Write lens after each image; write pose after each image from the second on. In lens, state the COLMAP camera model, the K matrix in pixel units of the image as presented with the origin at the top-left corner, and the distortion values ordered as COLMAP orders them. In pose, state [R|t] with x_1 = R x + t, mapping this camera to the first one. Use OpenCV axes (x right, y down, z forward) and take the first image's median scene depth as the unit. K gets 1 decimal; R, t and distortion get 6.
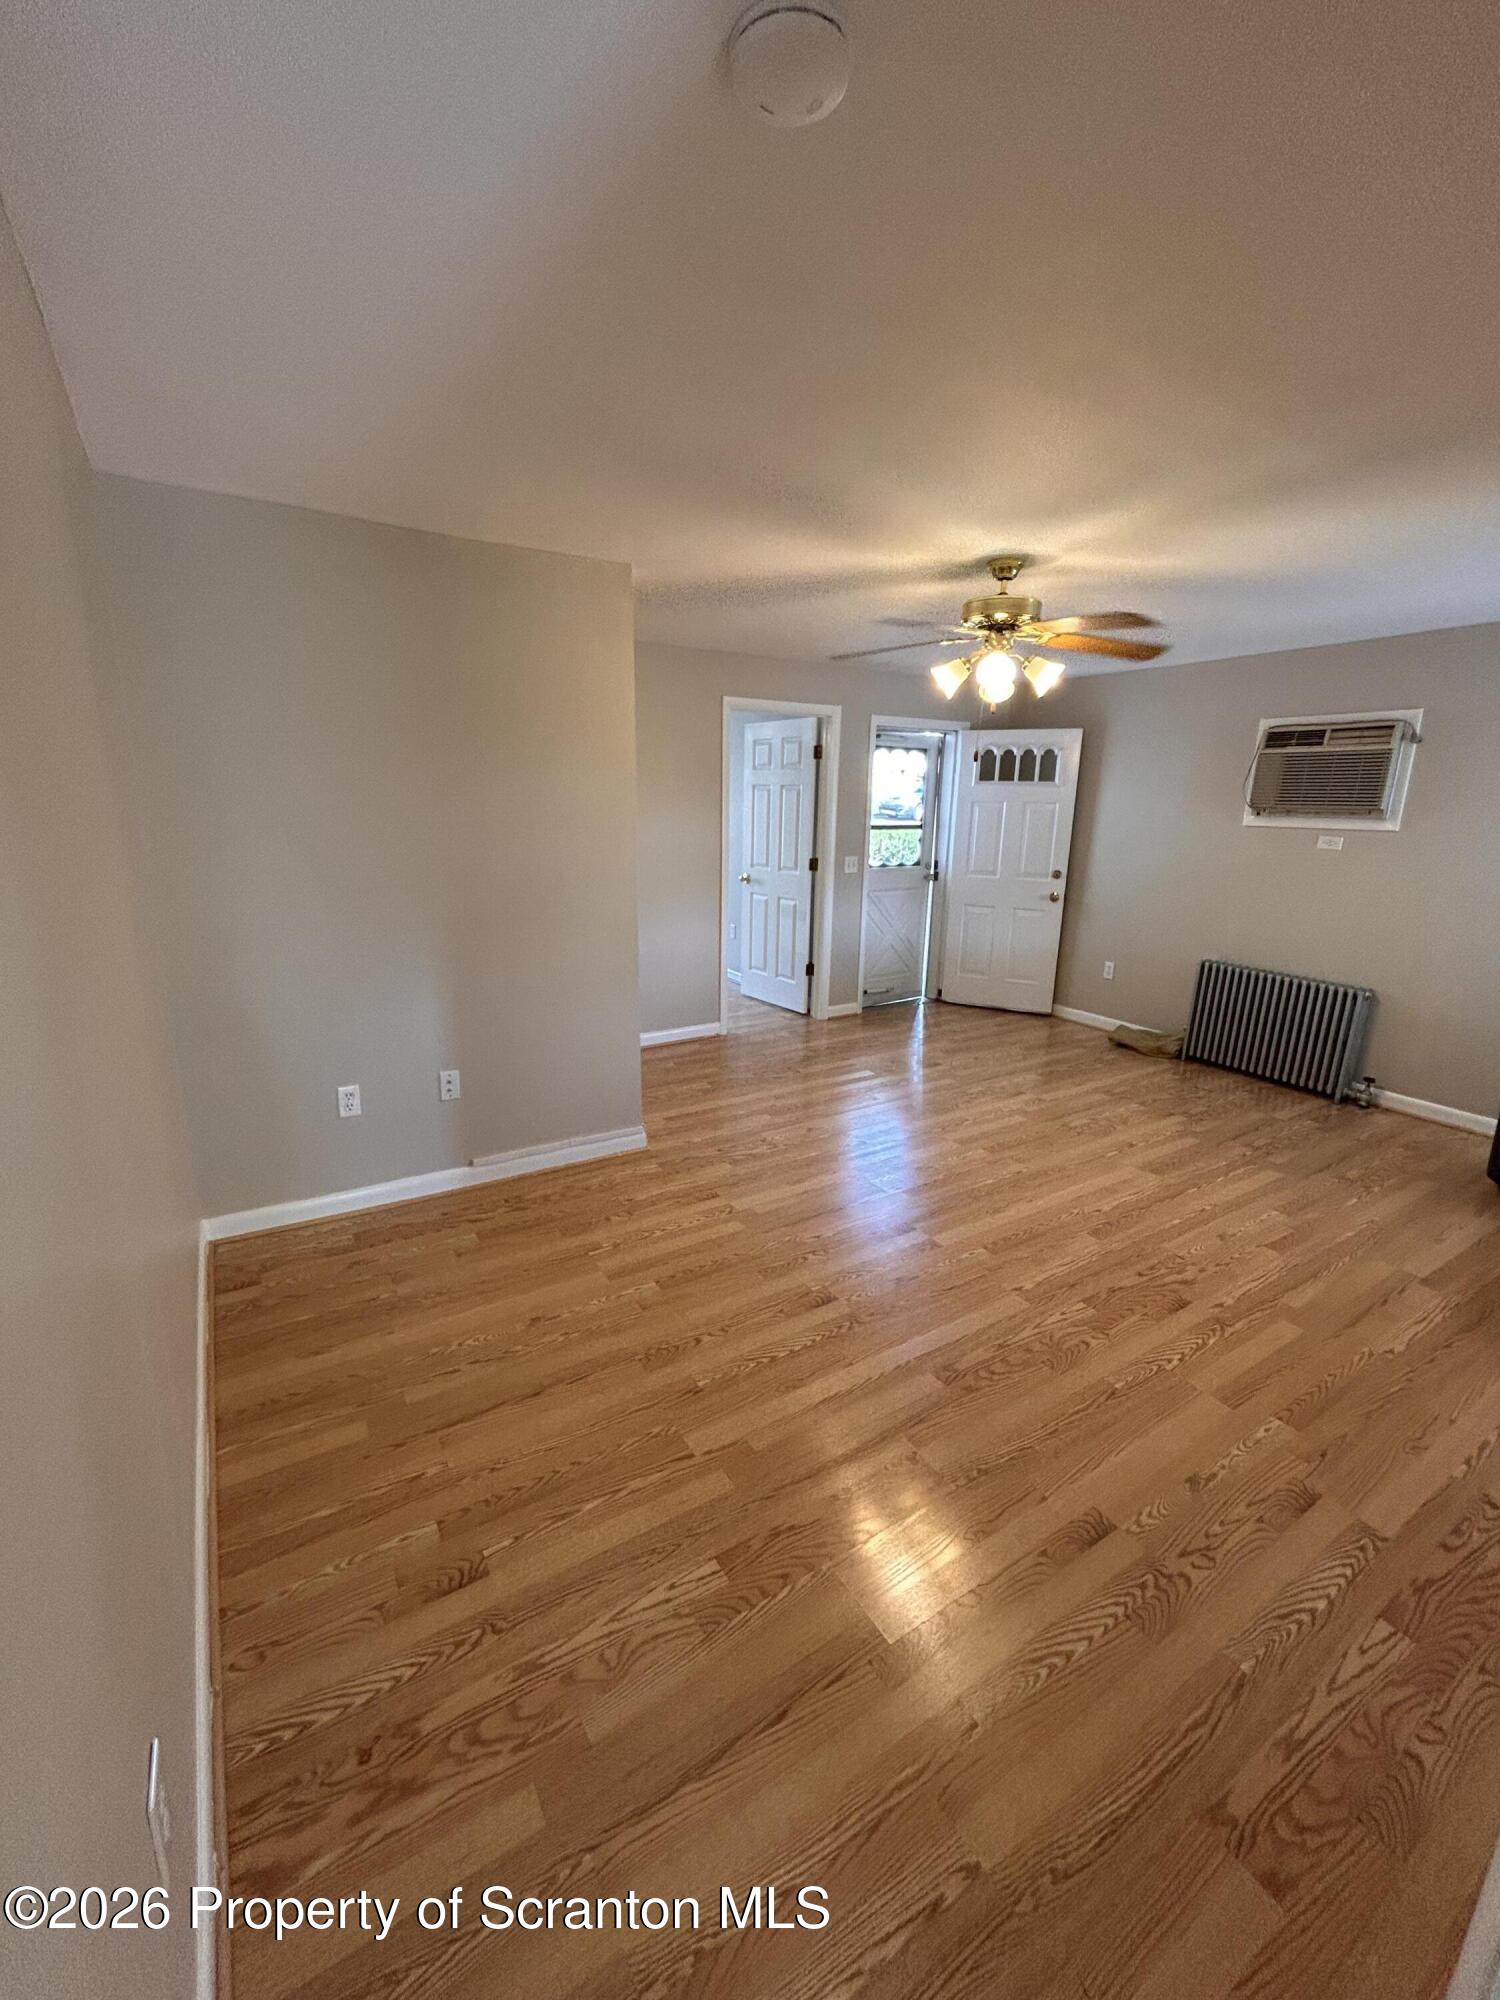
lens RADIAL K [[805.1, 0, 746.0], [0, 805.1, 1015.0], [0, 0, 1]] dist [0.000996, 0.000028]
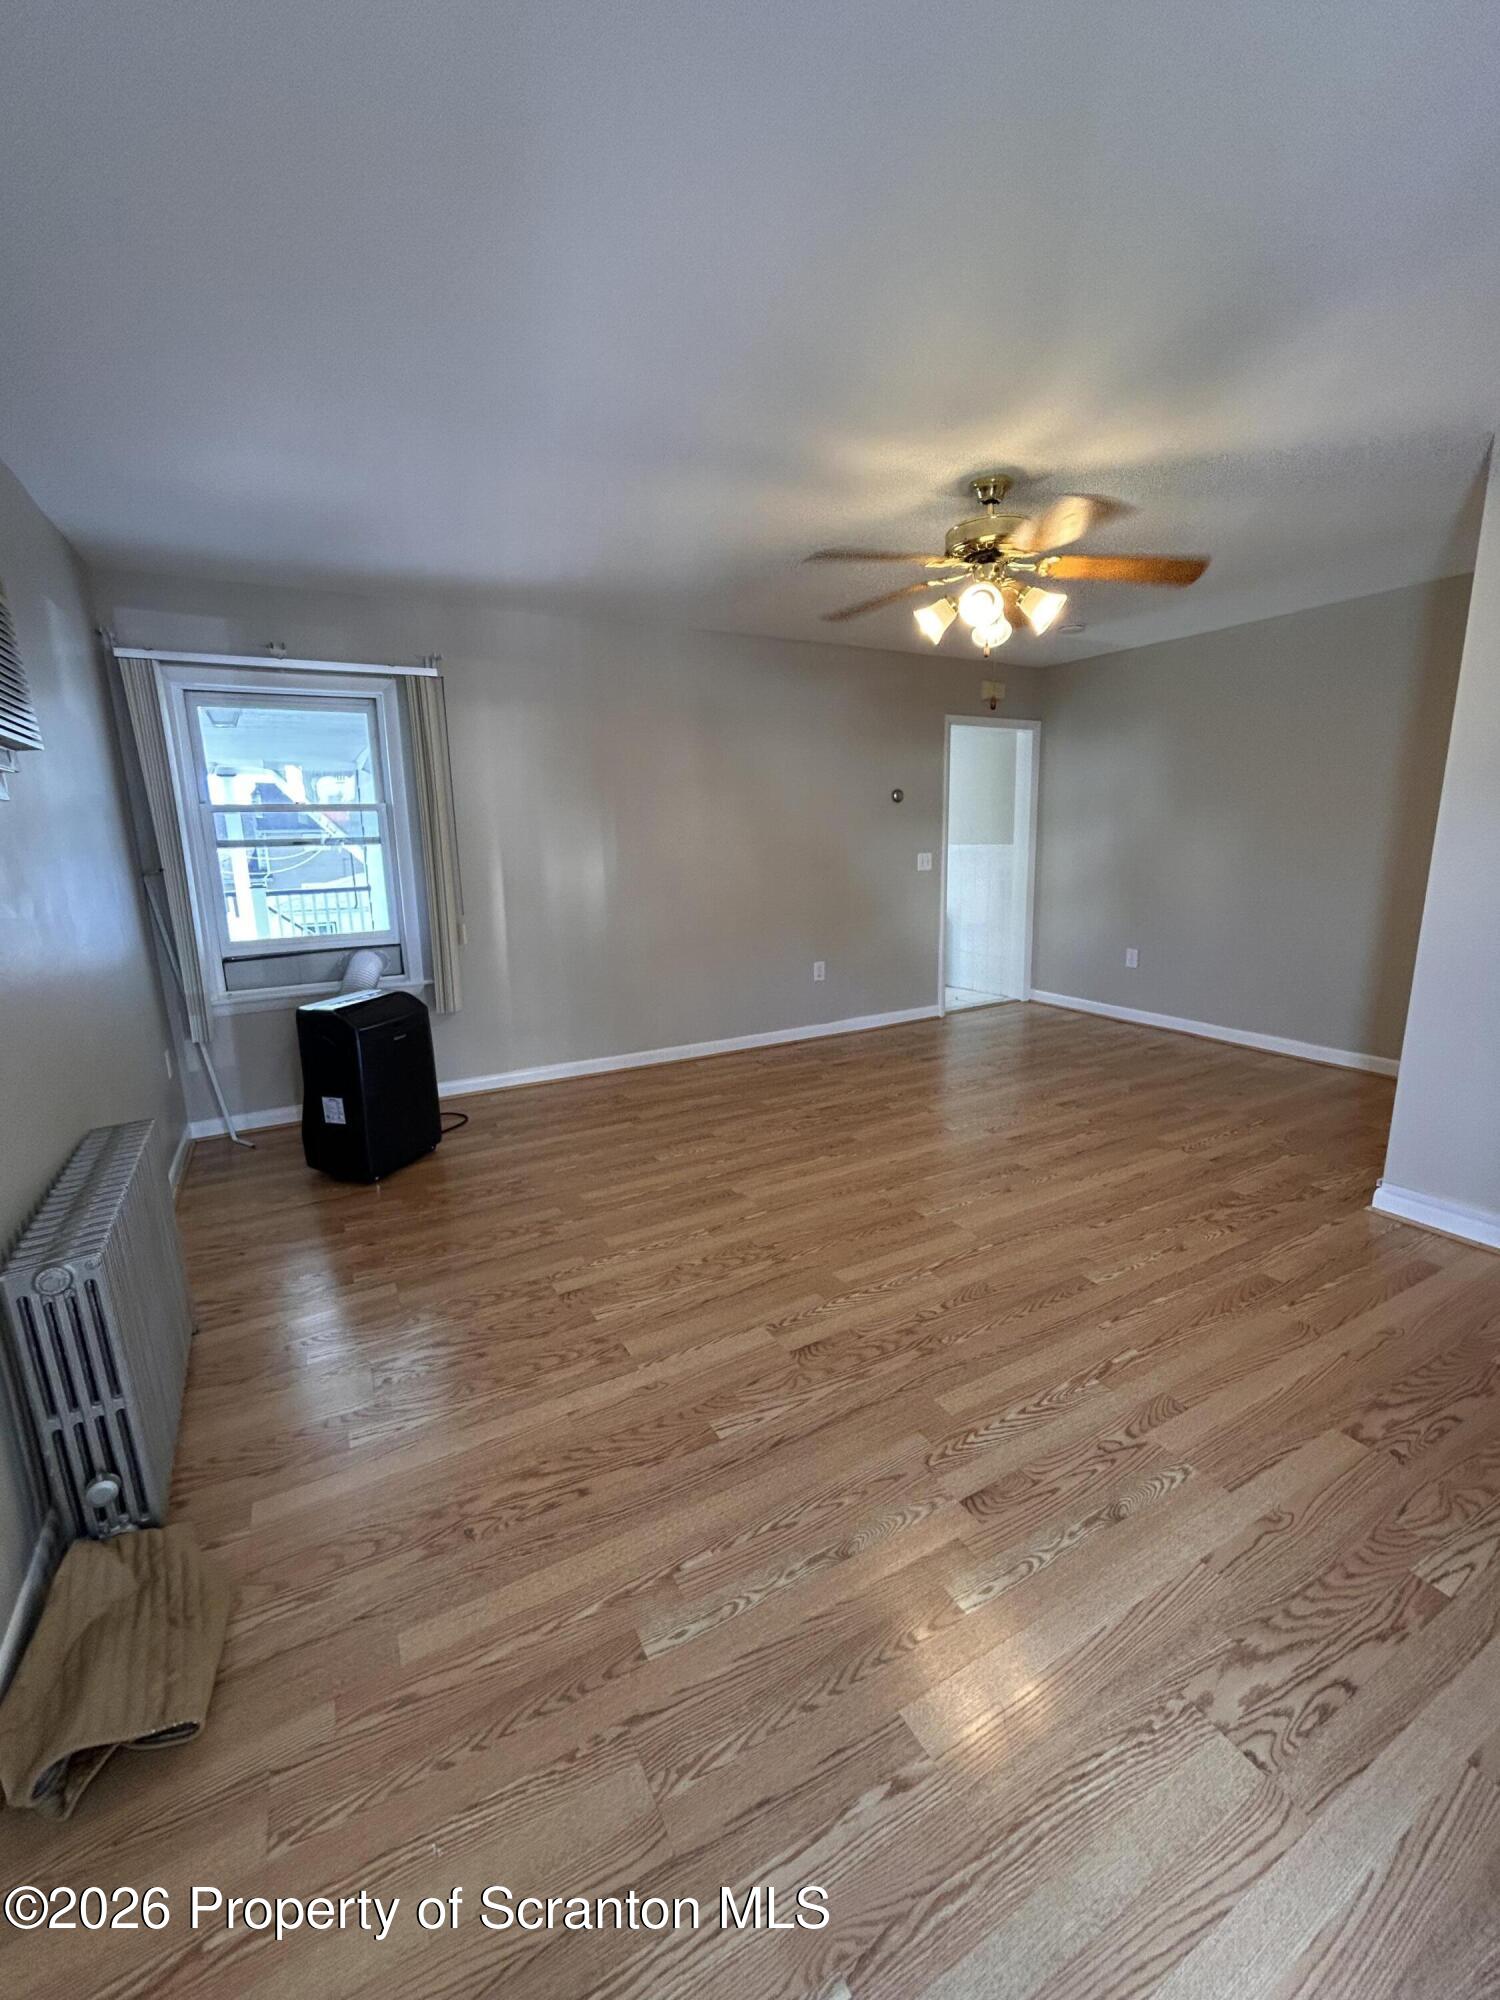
lens RADIAL K [[805.1, 0, 746.2], [0, 805.1, 1001.2], [0, 0, 1]] dist [0.000996, 0.000028]
pose [[-0.997687, -0.012126, 0.066887, 0.548874], [0.019993, 0.888099, 0.459217, -0.487260], [-0.064971, 0.459492, -0.885802, 2.112250]]
